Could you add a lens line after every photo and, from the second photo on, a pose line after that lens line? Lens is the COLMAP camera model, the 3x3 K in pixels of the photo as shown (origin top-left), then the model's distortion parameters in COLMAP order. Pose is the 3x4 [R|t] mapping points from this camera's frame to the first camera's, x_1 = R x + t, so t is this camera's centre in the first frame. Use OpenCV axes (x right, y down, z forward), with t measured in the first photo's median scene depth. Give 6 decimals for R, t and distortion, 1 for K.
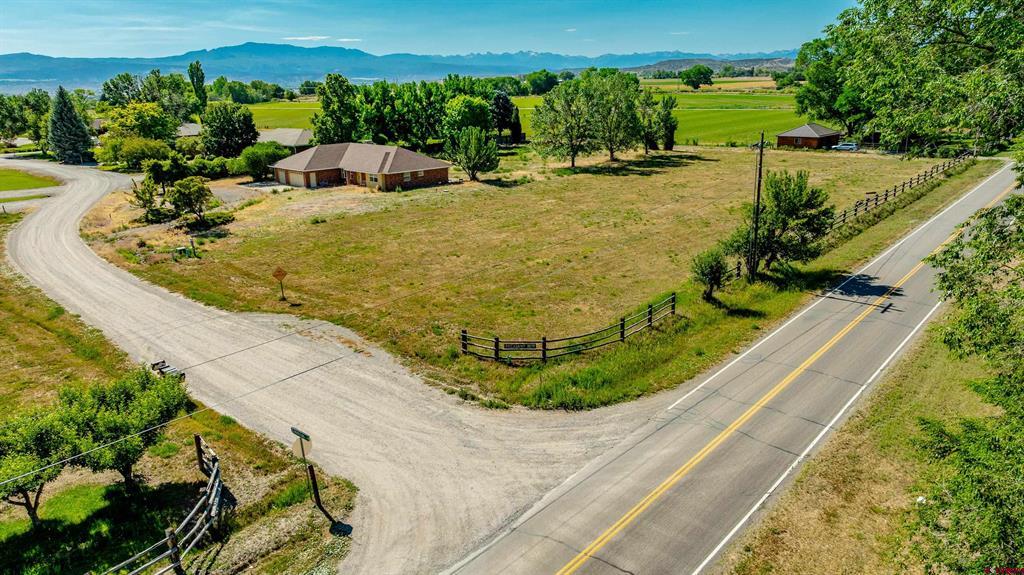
lens RADIAL K [[726.0, 0, 511.7], [0, 726.0, 290.4], [0, 0, 1]] dist [-0.039593, 0.045090]
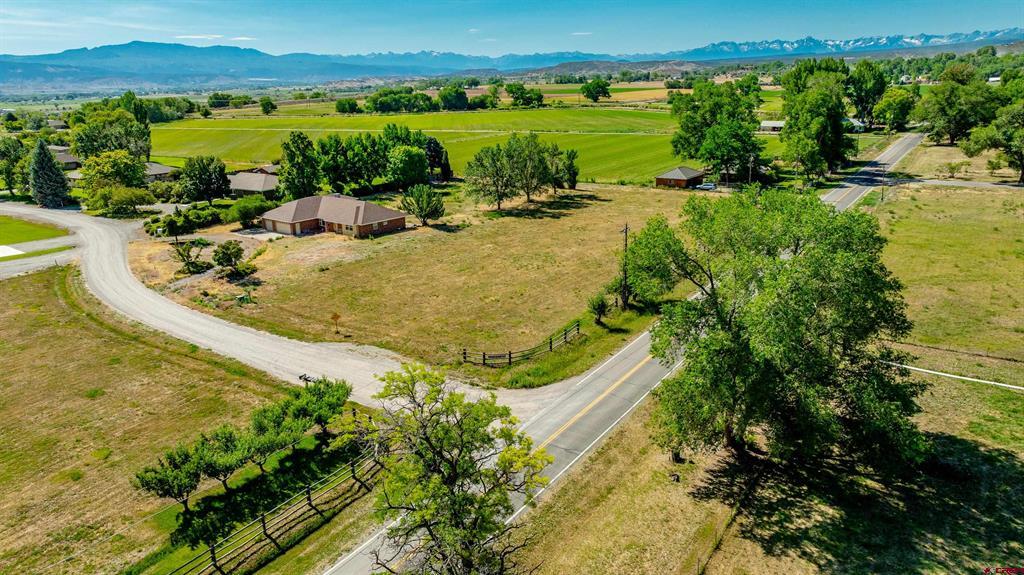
lens RADIAL K [[726.0, 0, 512.3], [0, 726.0, 288.4], [0, 0, 1]] dist [-0.039593, 0.045090]
pose [[0.991692, -0.035234, 0.123719, -0.123075], [0.035540, 0.999368, -0.000265, -0.067794], [-0.123631, 0.004660, 0.992317, -0.598619]]
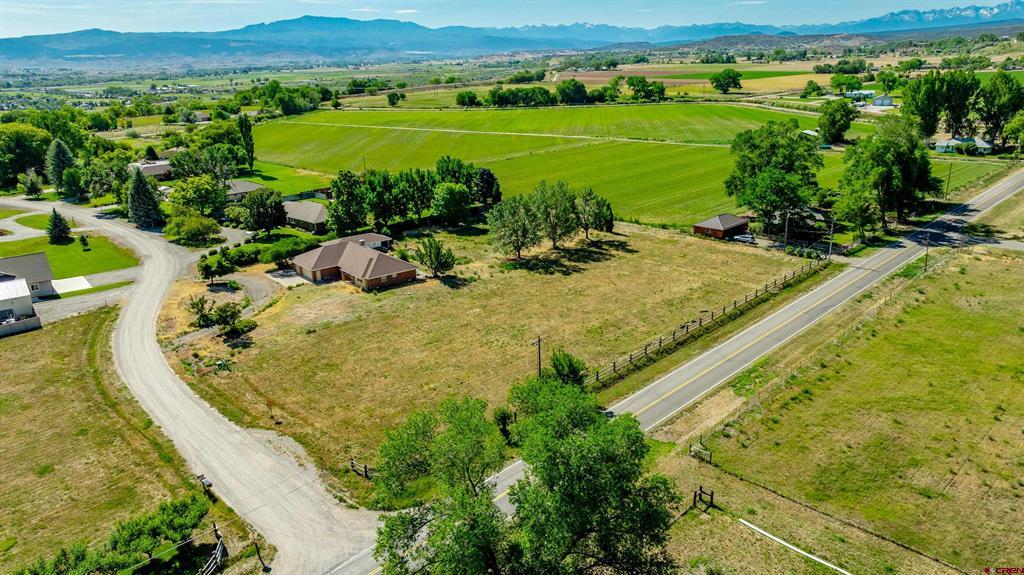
lens RADIAL K [[726.0, 0, 510.7], [0, 726.0, 293.3], [0, 0, 1]] dist [-0.039593, 0.045090]
pose [[0.997302, 0.021092, -0.070311, 0.364630], [-0.018357, 0.999058, 0.039318, -0.354005], [0.071074, -0.037921, 0.996750, -0.671466]]
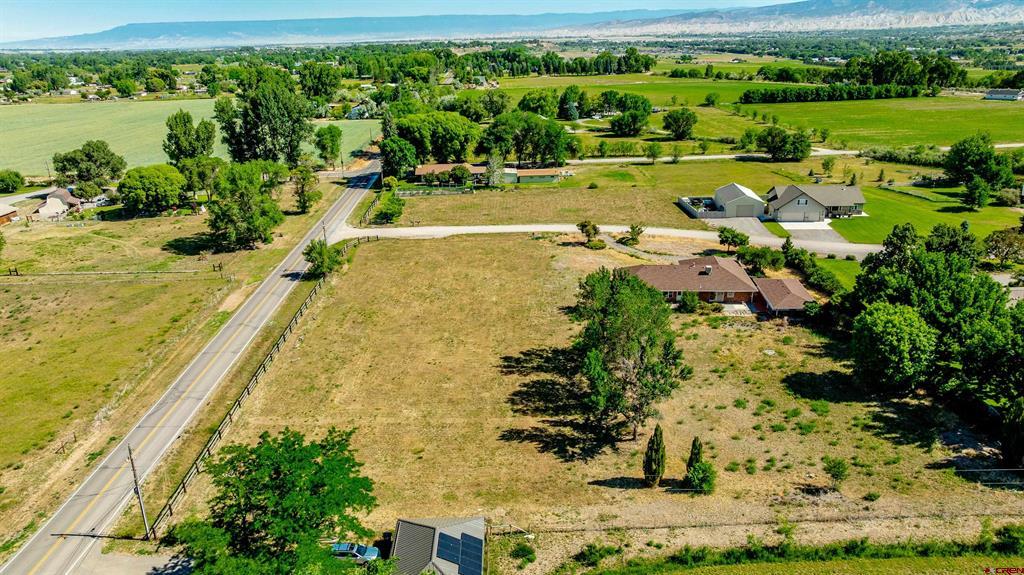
lens RADIAL K [[726.0, 0, 511.2], [0, 726.0, 294.1], [0, 0, 1]] dist [-0.039593, 0.045090]
pose [[-0.737233, 0.273337, -0.617879, 1.569278], [-0.144084, 0.829869, 0.539033, -1.561126], [0.660096, 0.486420, -0.572424, 3.100772]]
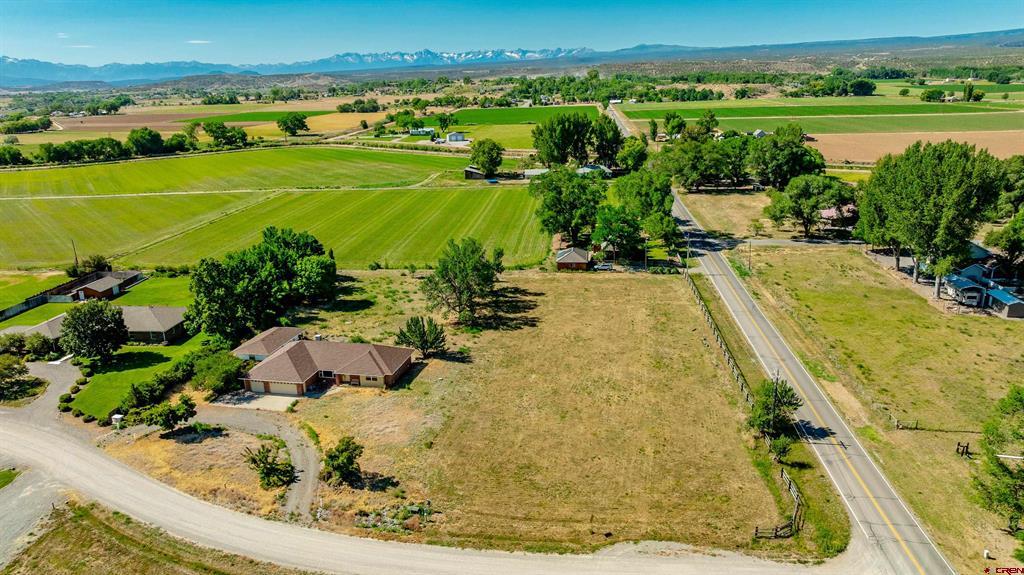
lens RADIAL K [[726.0, 0, 510.1], [0, 726.0, 286.8], [0, 0, 1]] dist [-0.039593, 0.045090]
pose [[0.818565, -0.152391, 0.553831, -1.201235], [0.162129, 0.986259, 0.031750, -0.570678], [-0.551059, 0.063803, 0.832024, -0.236850]]
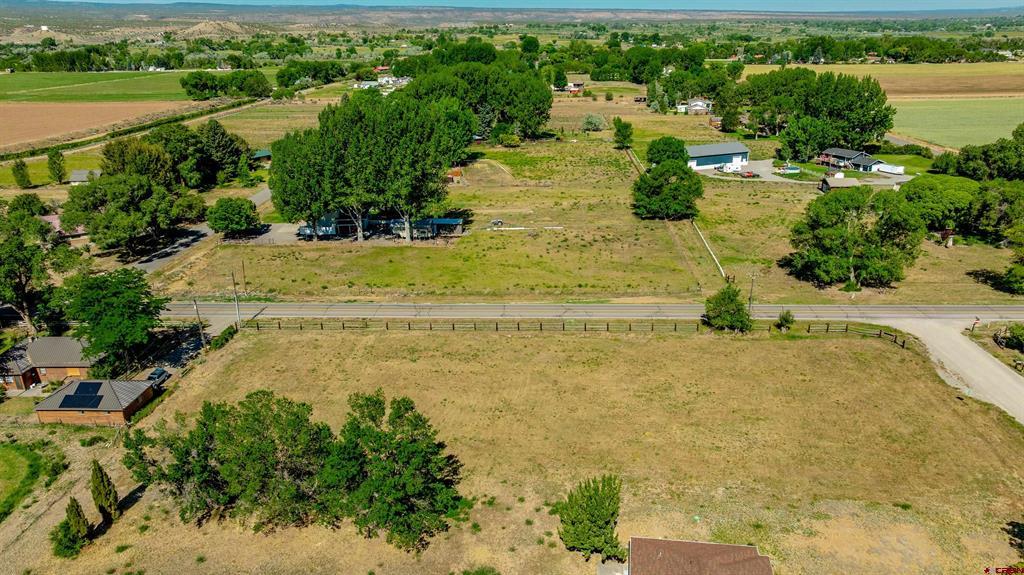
lens RADIAL K [[726.0, 0, 511.9], [0, 726.0, 287.3], [0, 0, 1]] dist [-0.039593, 0.045090]
pose [[-0.620251, -0.224557, 0.751574, -0.882298], [0.253594, 0.849286, 0.463036, -1.352613], [-0.742280, 0.477793, -0.469824, 2.499215]]
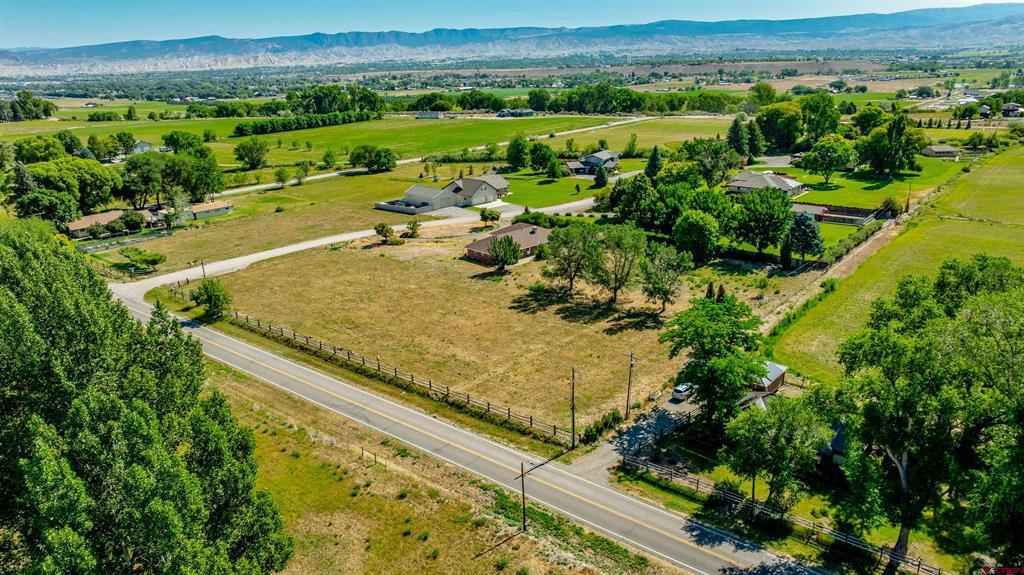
lens RADIAL K [[726.0, 0, 512.8], [0, 726.0, 285.3], [0, 0, 1]] dist [-0.039593, 0.045090]
pose [[0.022427, 0.327831, -0.944470, 2.805607], [-0.255853, 0.915130, 0.311571, -1.204094], [0.966455, 0.234658, 0.104400, 1.734443]]
